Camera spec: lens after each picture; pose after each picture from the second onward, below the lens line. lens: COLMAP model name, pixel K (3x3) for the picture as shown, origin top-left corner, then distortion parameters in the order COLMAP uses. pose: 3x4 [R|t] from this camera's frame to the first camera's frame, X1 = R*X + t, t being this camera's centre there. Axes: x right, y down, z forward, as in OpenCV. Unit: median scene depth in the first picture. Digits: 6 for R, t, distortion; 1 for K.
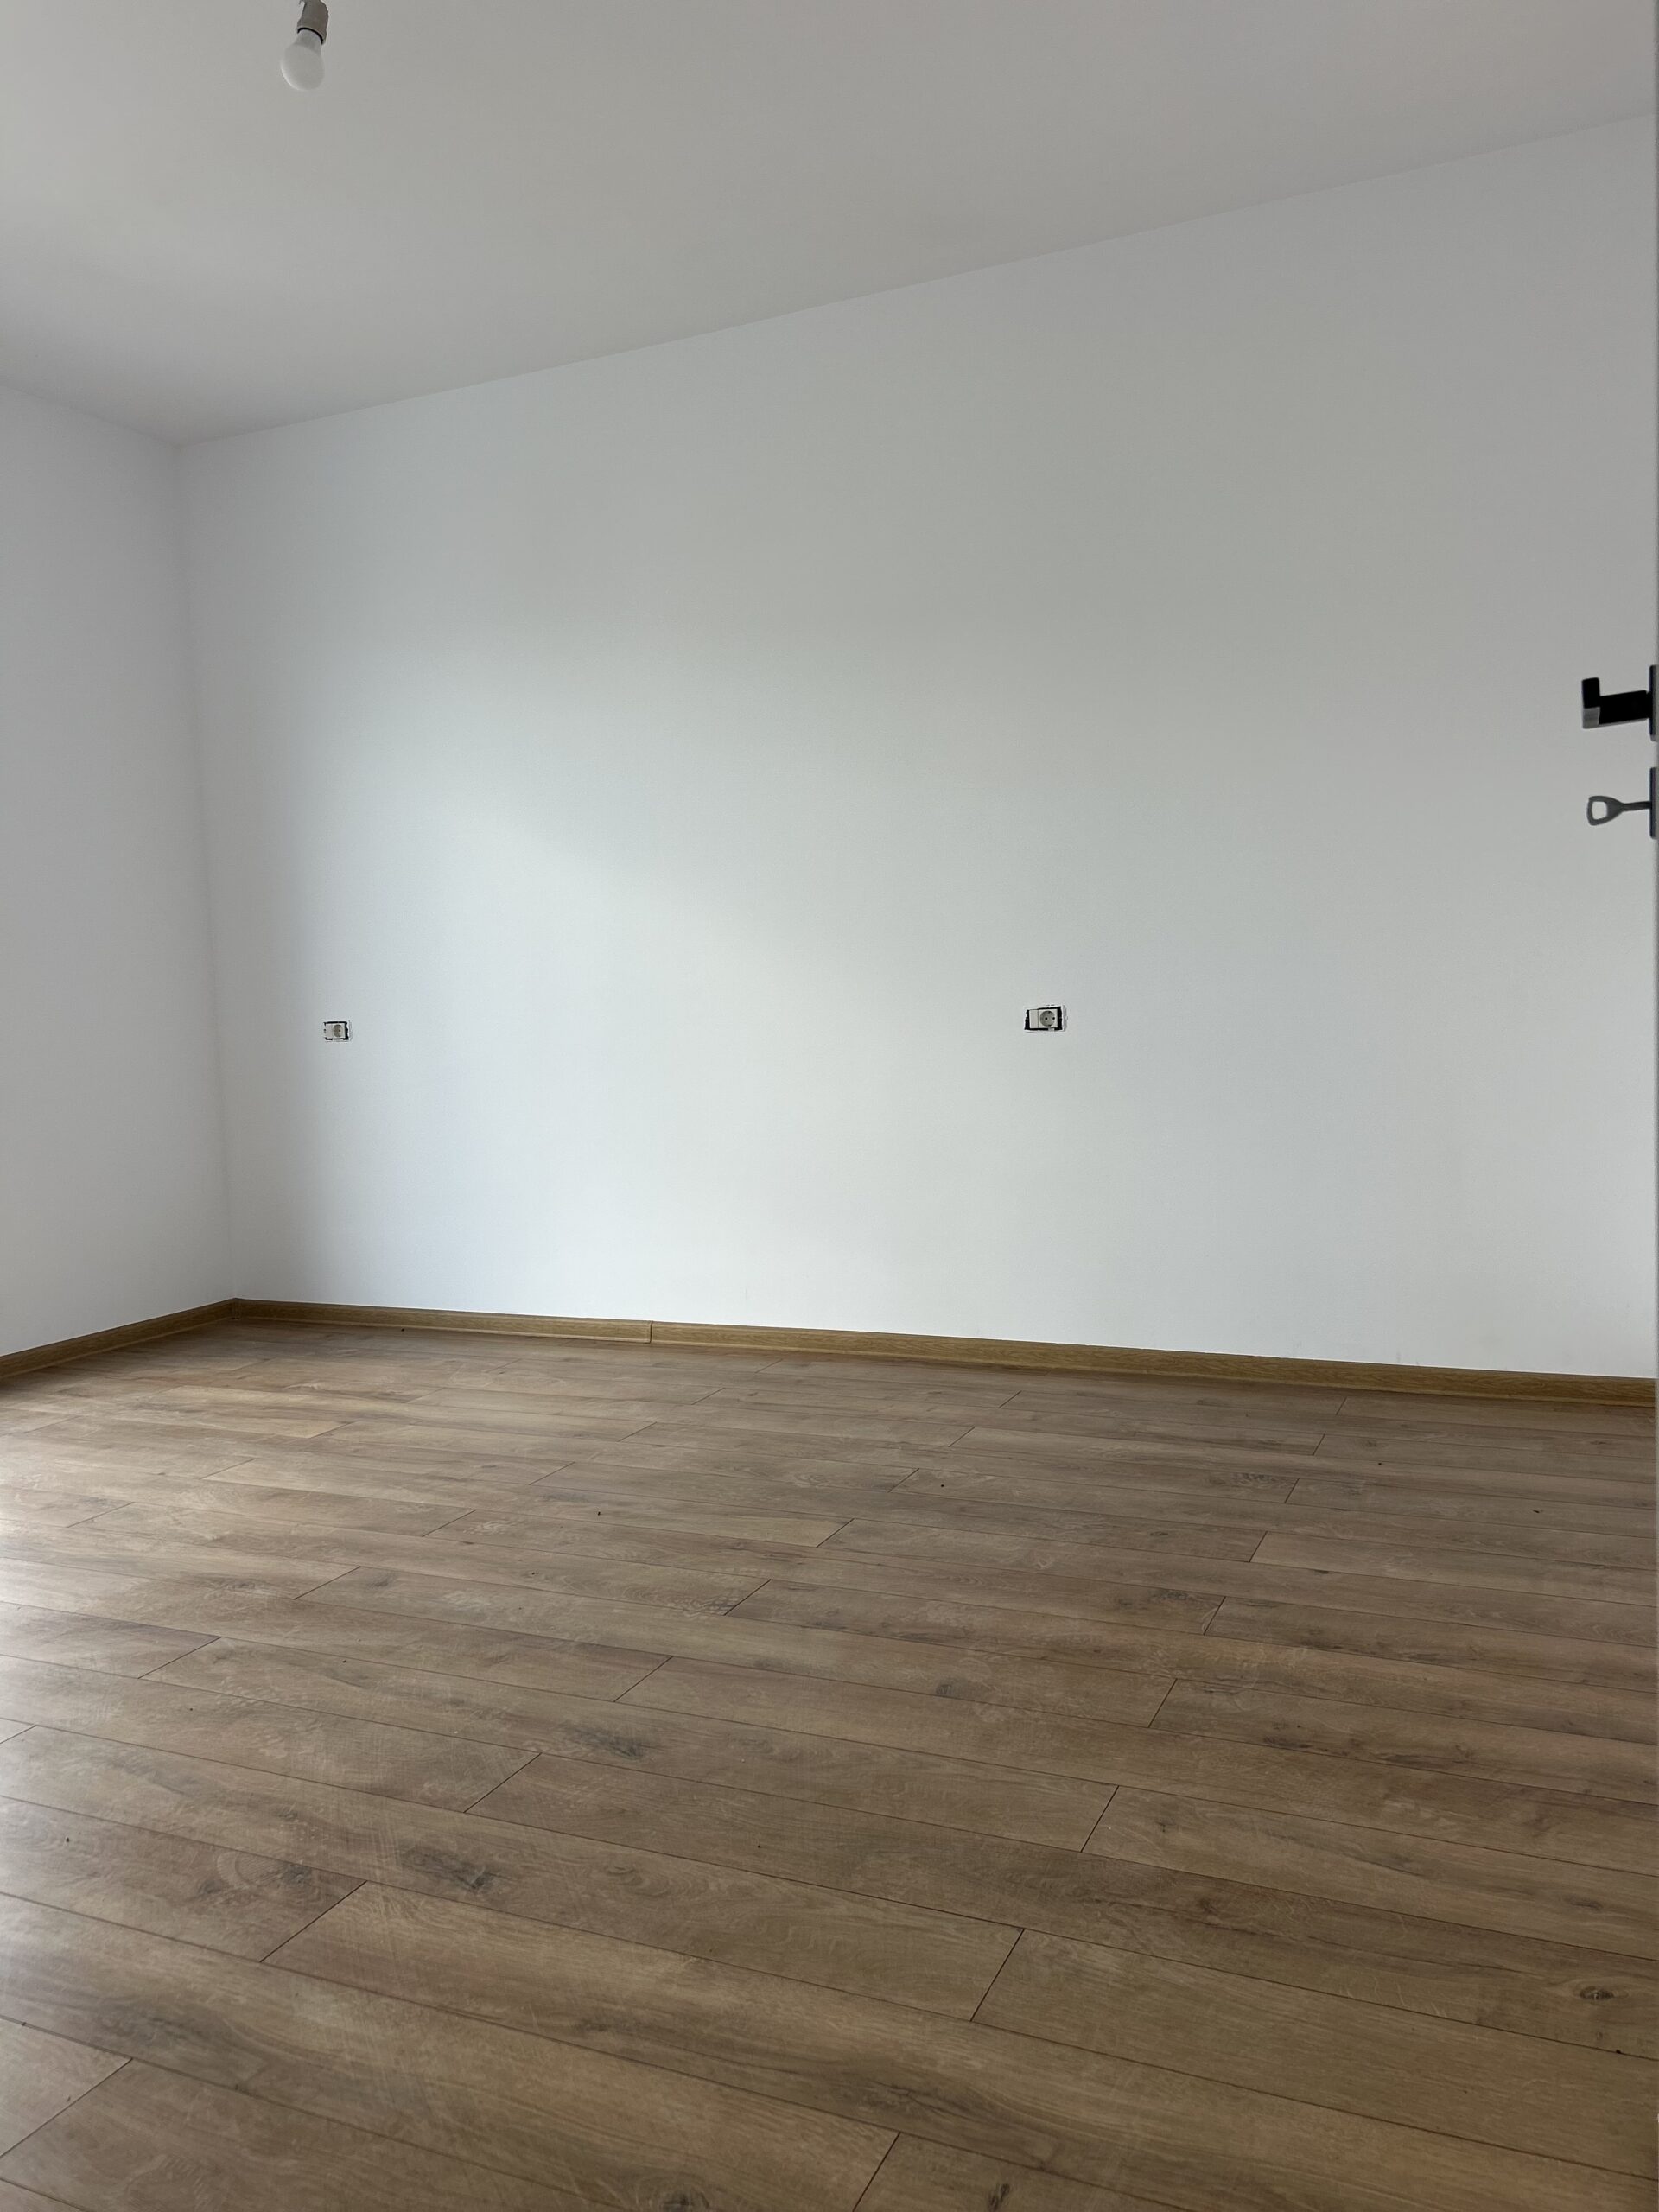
lens RADIAL K [[1683.2, 0, 820.6], [0, 1683.2, 1097.2], [0, 0, 1]] dist [0.037140, -0.038739]
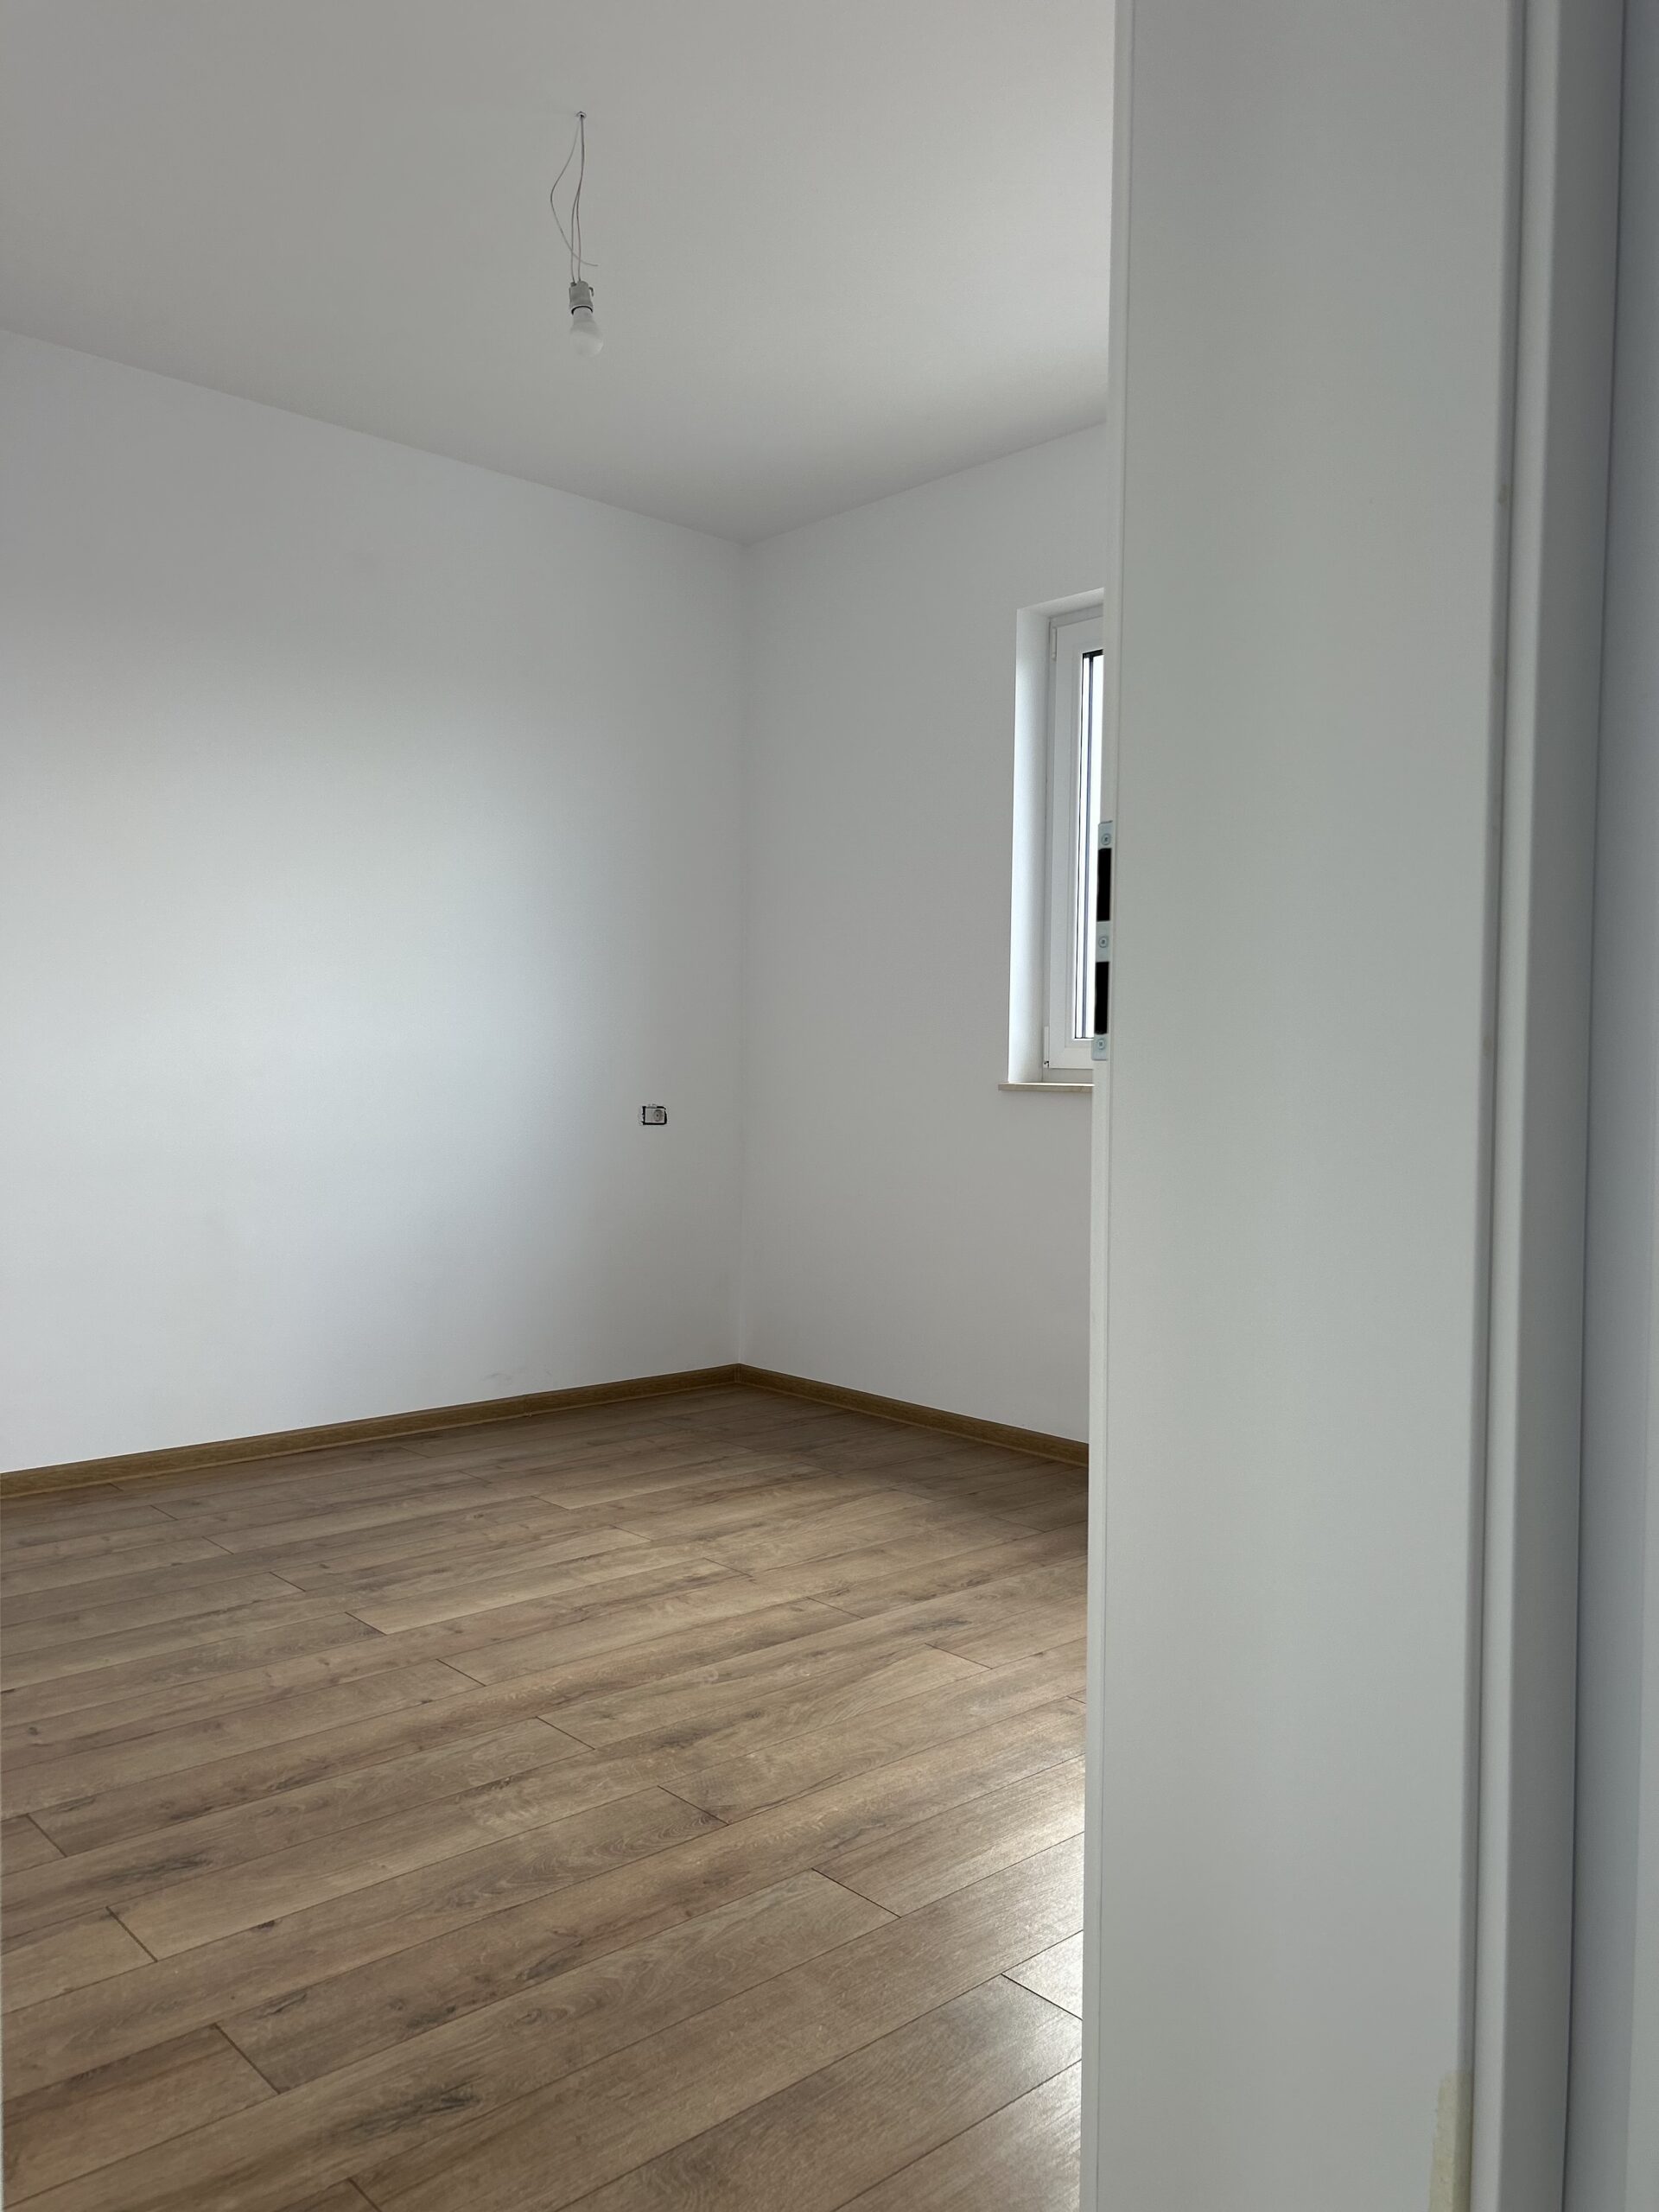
lens RADIAL K [[1683.2, 0, 828.6], [0, 1683.2, 1106.8], [0, 0, 1]] dist [0.037140, -0.038739]
pose [[0.385686, 0.030288, 0.922133, -0.343669], [0.041332, 0.997890, -0.050063, -0.025703], [-0.921704, 0.057422, 0.383621, 0.572807]]
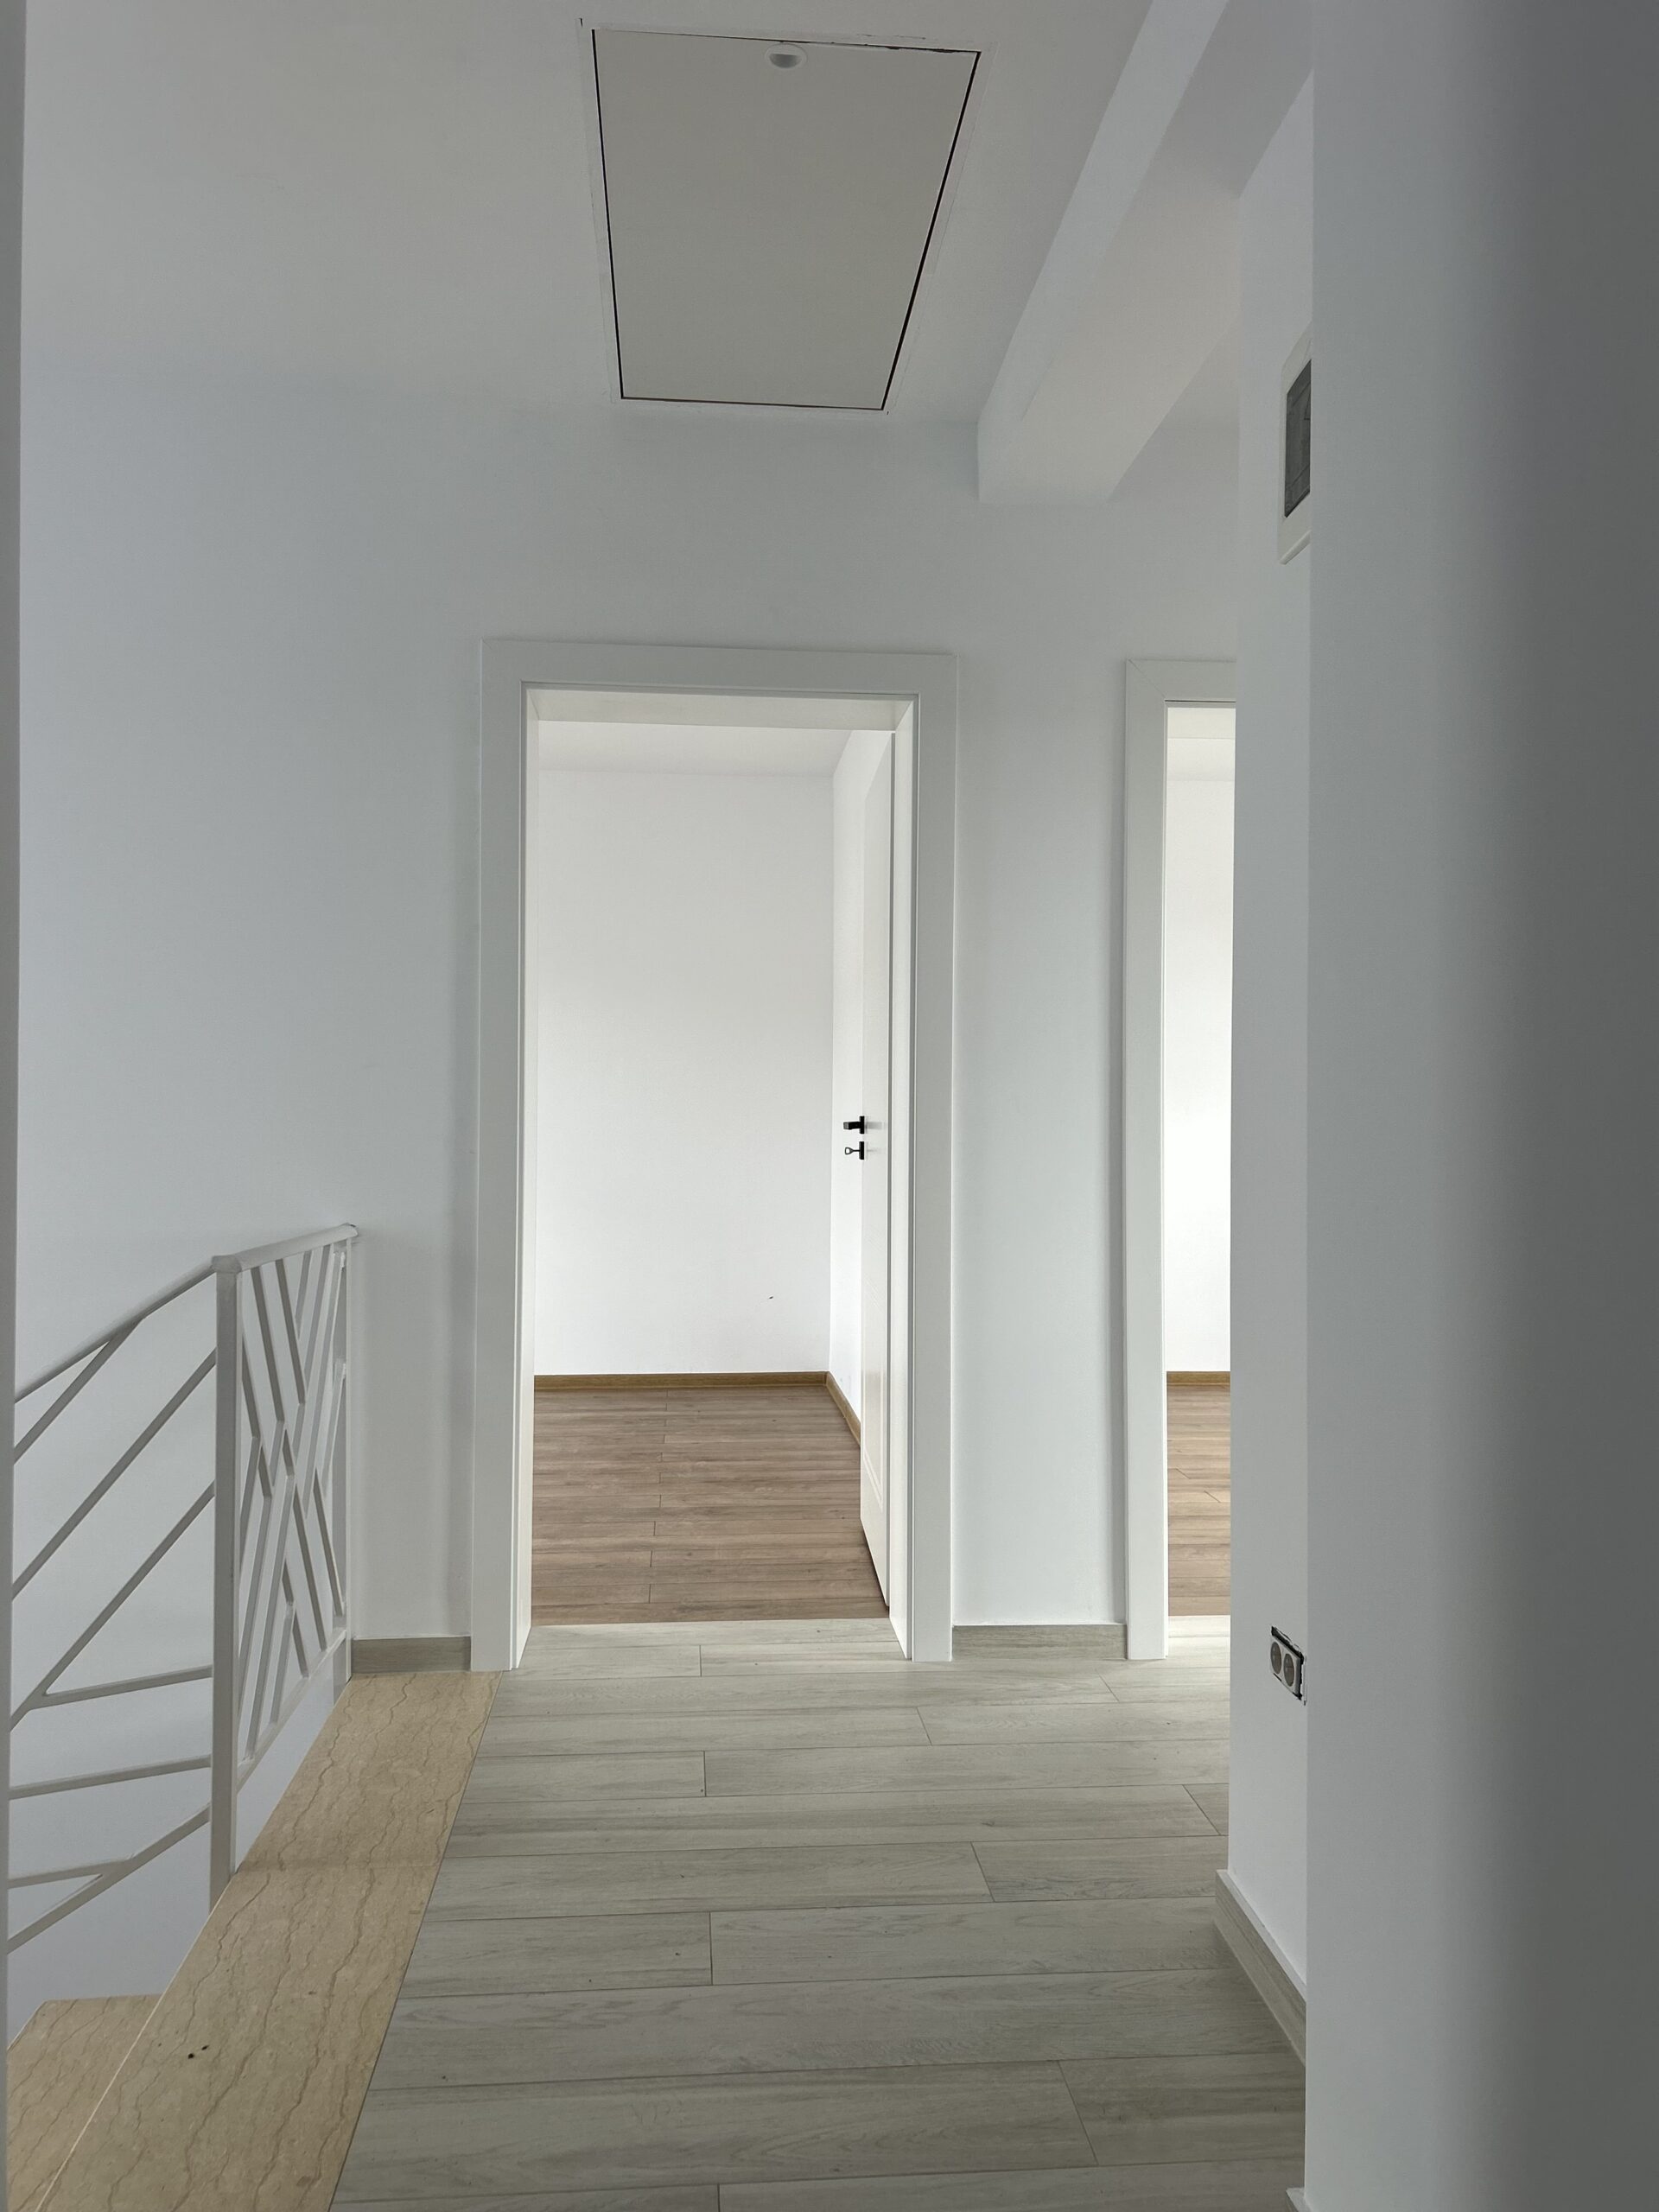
lens RADIAL K [[1683.2, 0, 832.4], [0, 1683.2, 1101.8], [0, 0, 1]] dist [0.037140, -0.038739]
pose [[0.864456, 0.046568, 0.500548, -0.845779], [-0.002221, 0.996044, -0.088831, 0.032514], [-0.502704, 0.075679, 0.861139, -1.294630]]
